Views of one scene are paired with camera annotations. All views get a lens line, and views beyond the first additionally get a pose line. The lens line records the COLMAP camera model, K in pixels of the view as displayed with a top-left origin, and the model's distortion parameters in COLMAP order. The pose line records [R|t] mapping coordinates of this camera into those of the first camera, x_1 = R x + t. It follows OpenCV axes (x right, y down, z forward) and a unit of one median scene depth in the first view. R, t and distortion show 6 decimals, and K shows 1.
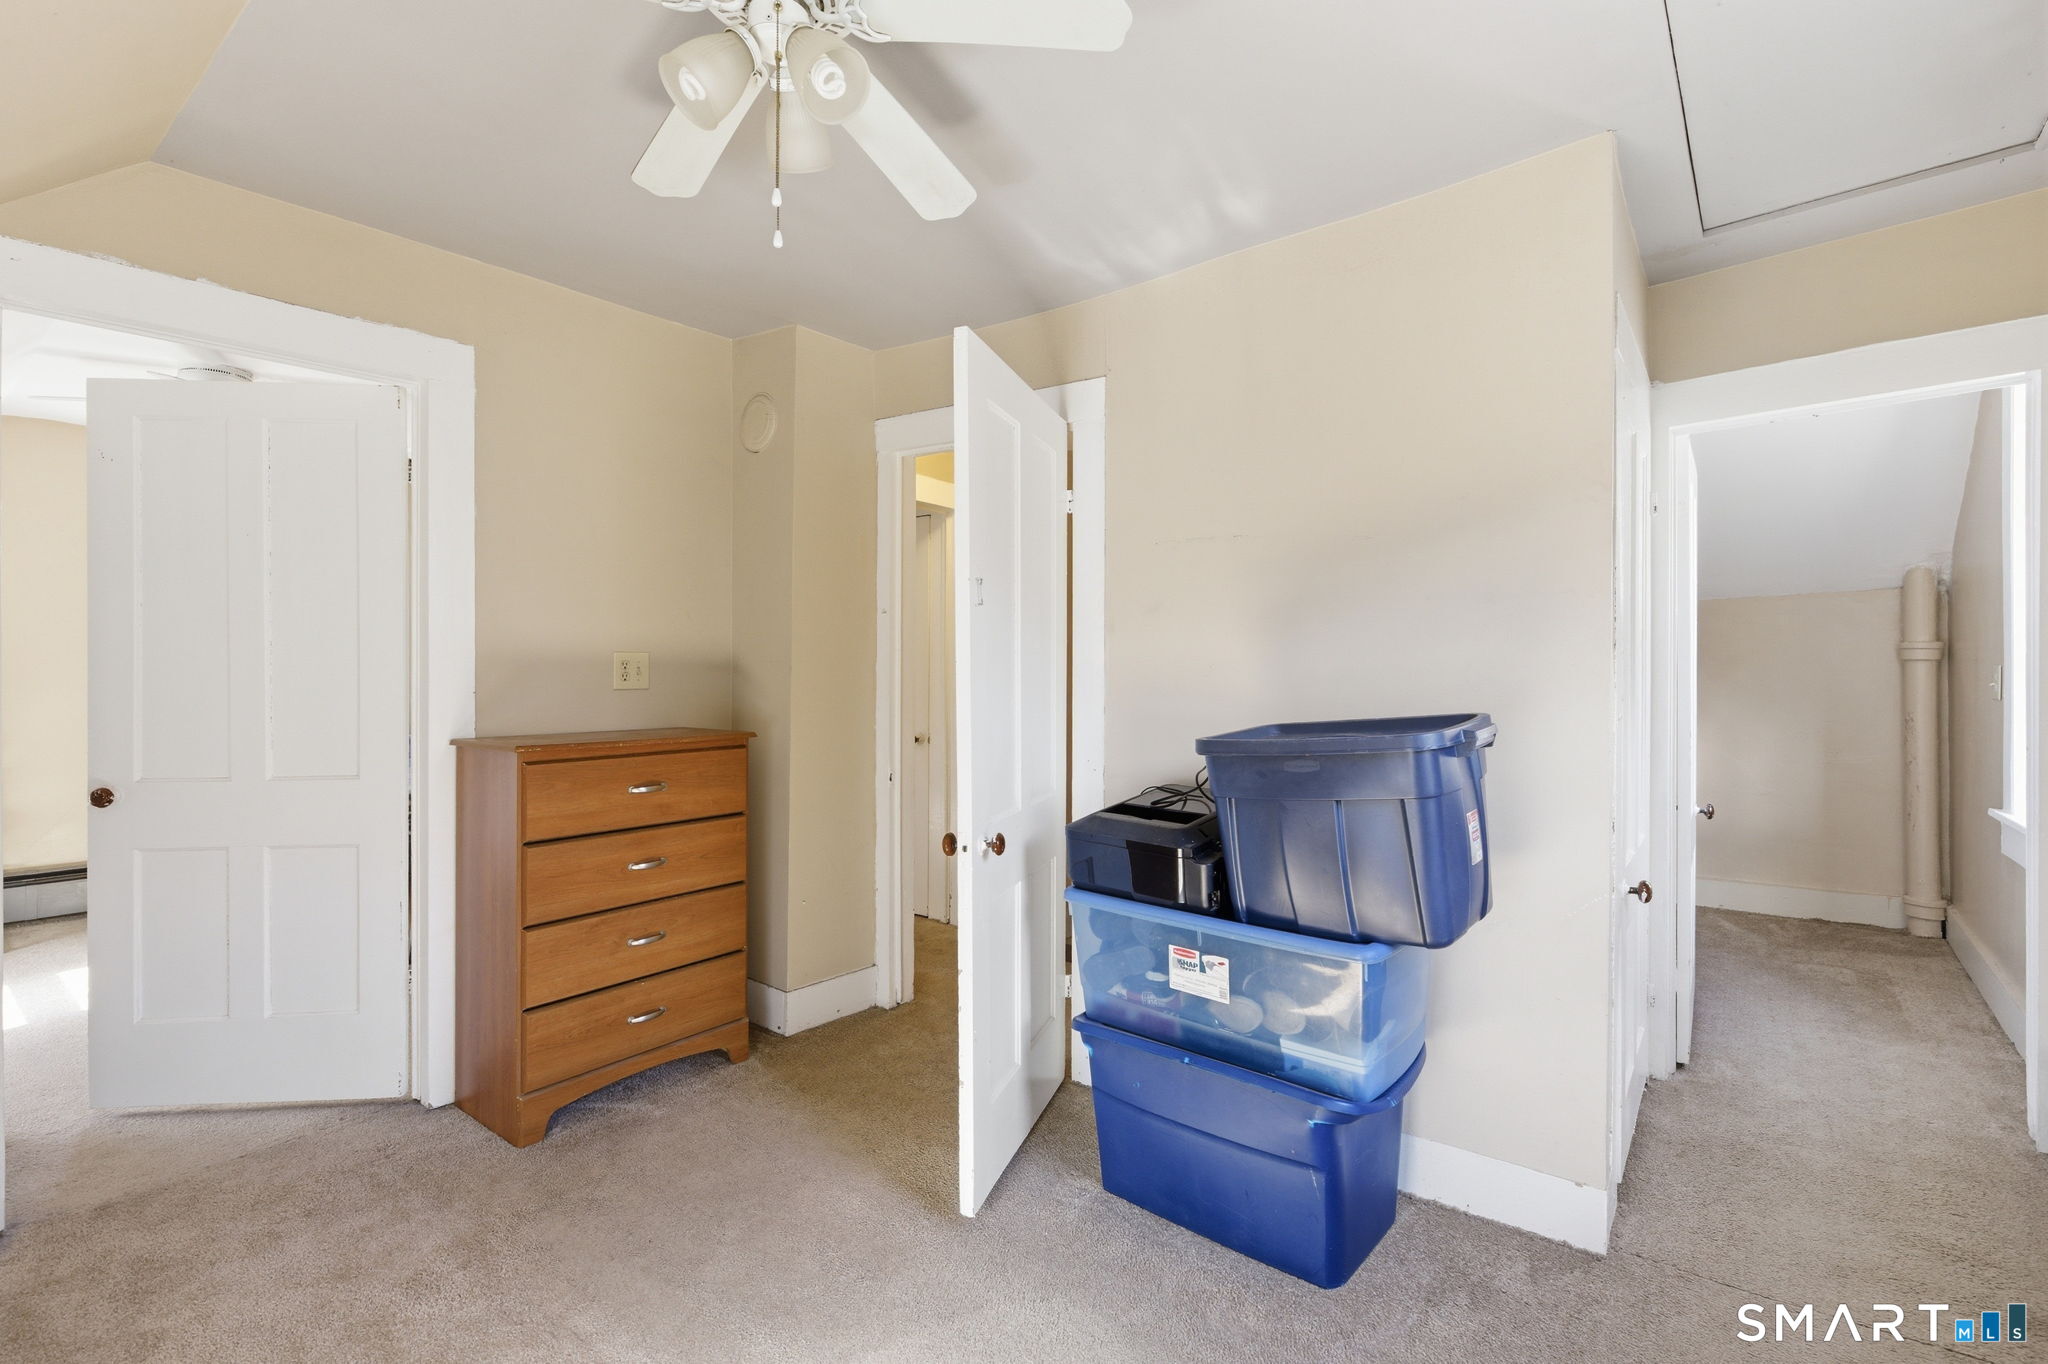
lens RADIAL K [[917.9, 0, 1029.2], [0, 917.9, 674.8], [0, 0, 1]] dist [0.002449, 0.000594]
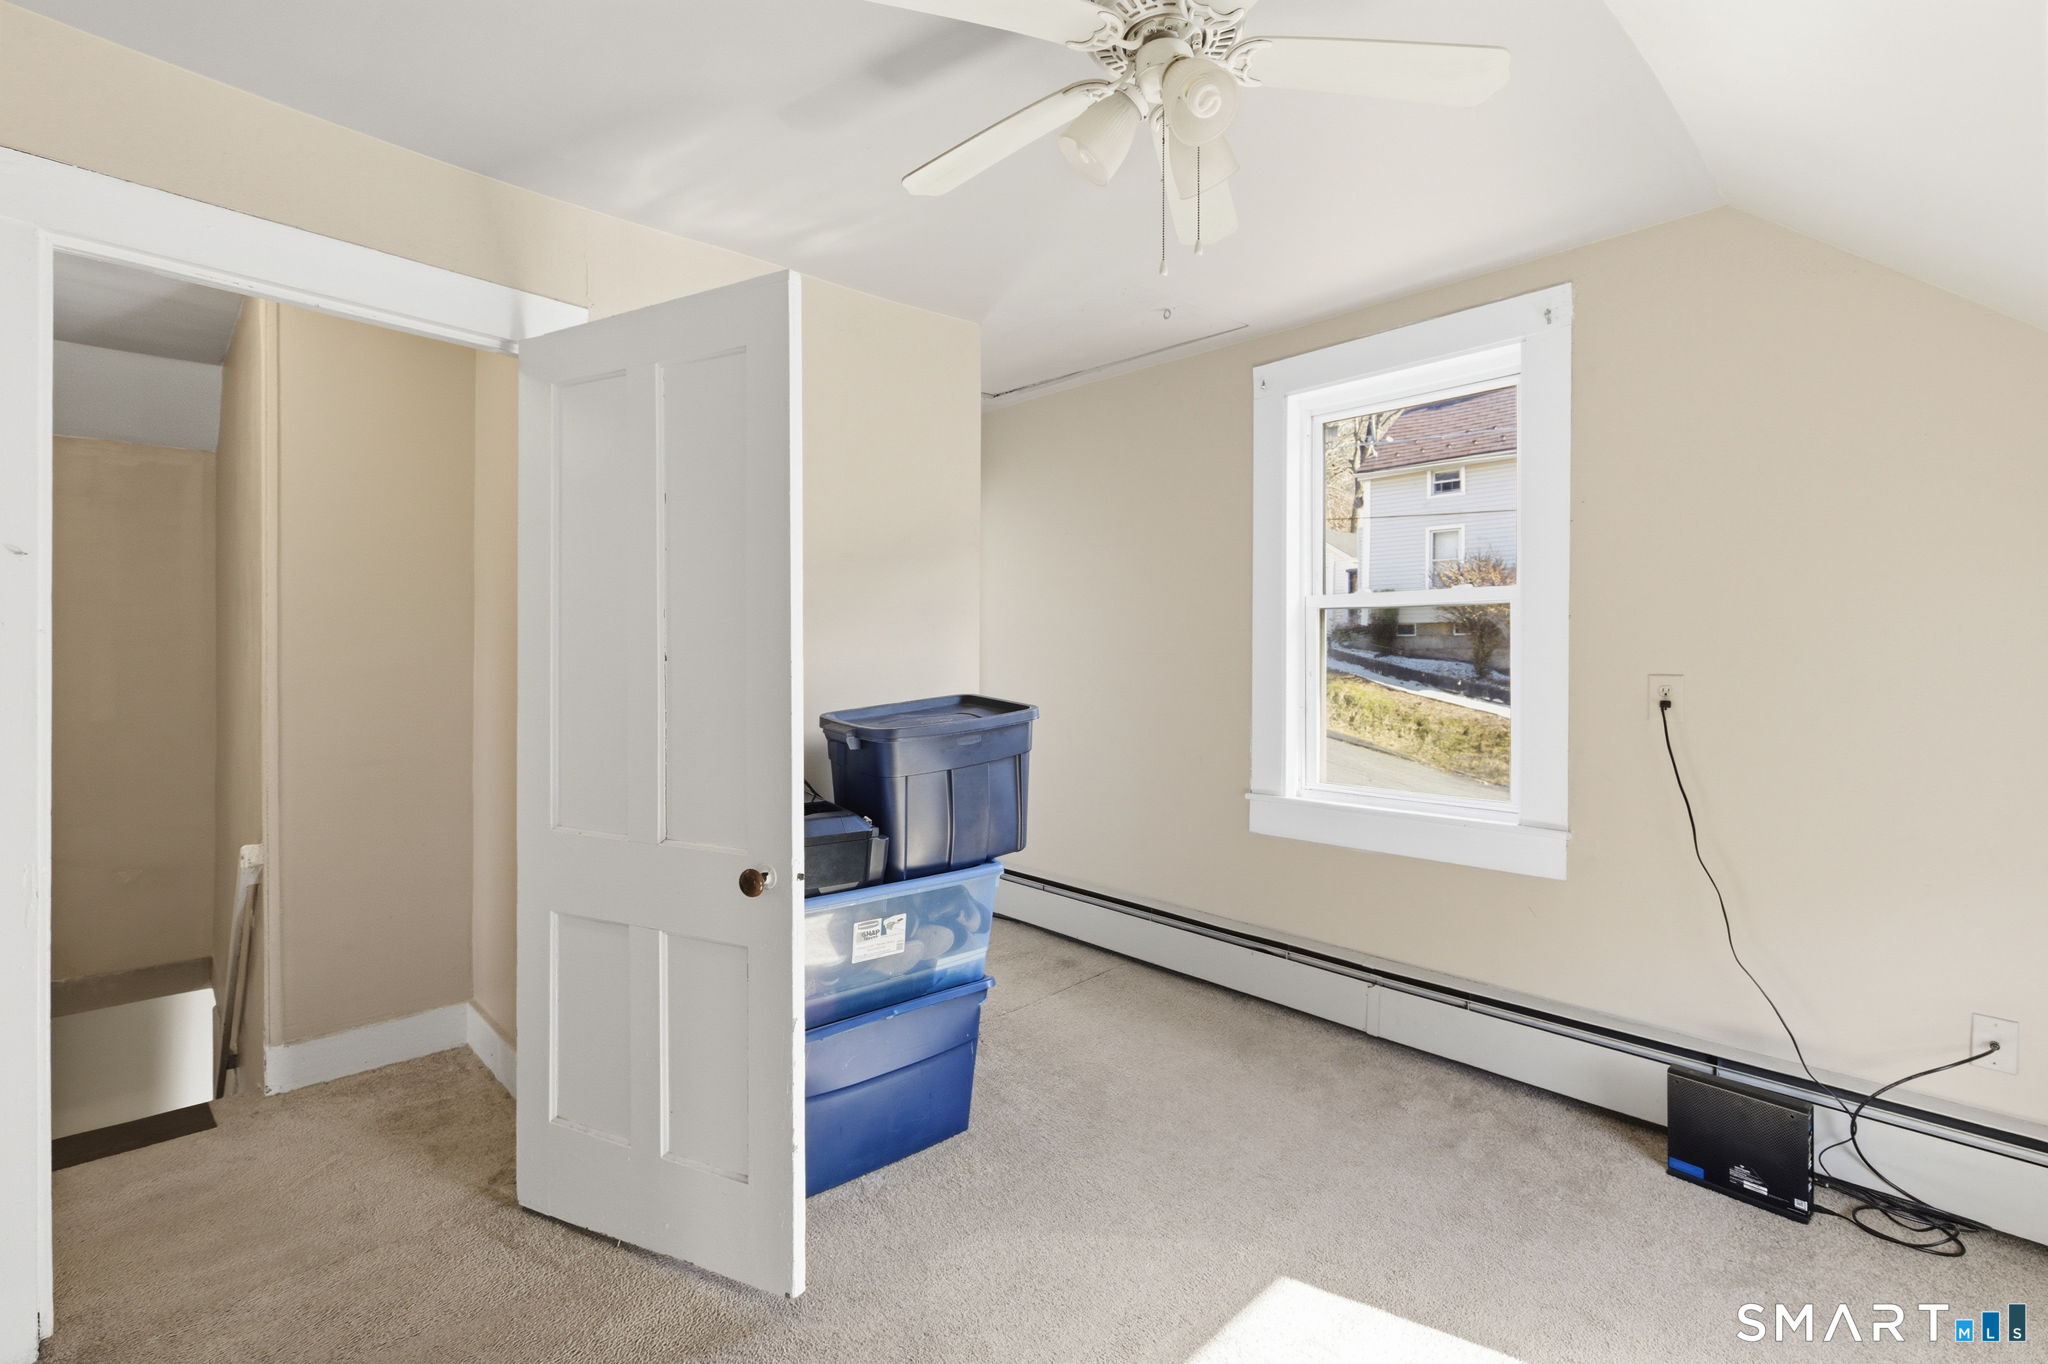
lens RADIAL K [[917.9, 0, 1029.2], [0, 917.9, 674.8], [0, 0, 1]] dist [0.002449, 0.000594]
pose [[0.144142, -0.015778, 0.989431, -0.907540], [-0.003677, 0.999857, 0.016480, -0.017505], [-0.989550, -0.006014, 0.144063, 0.660611]]
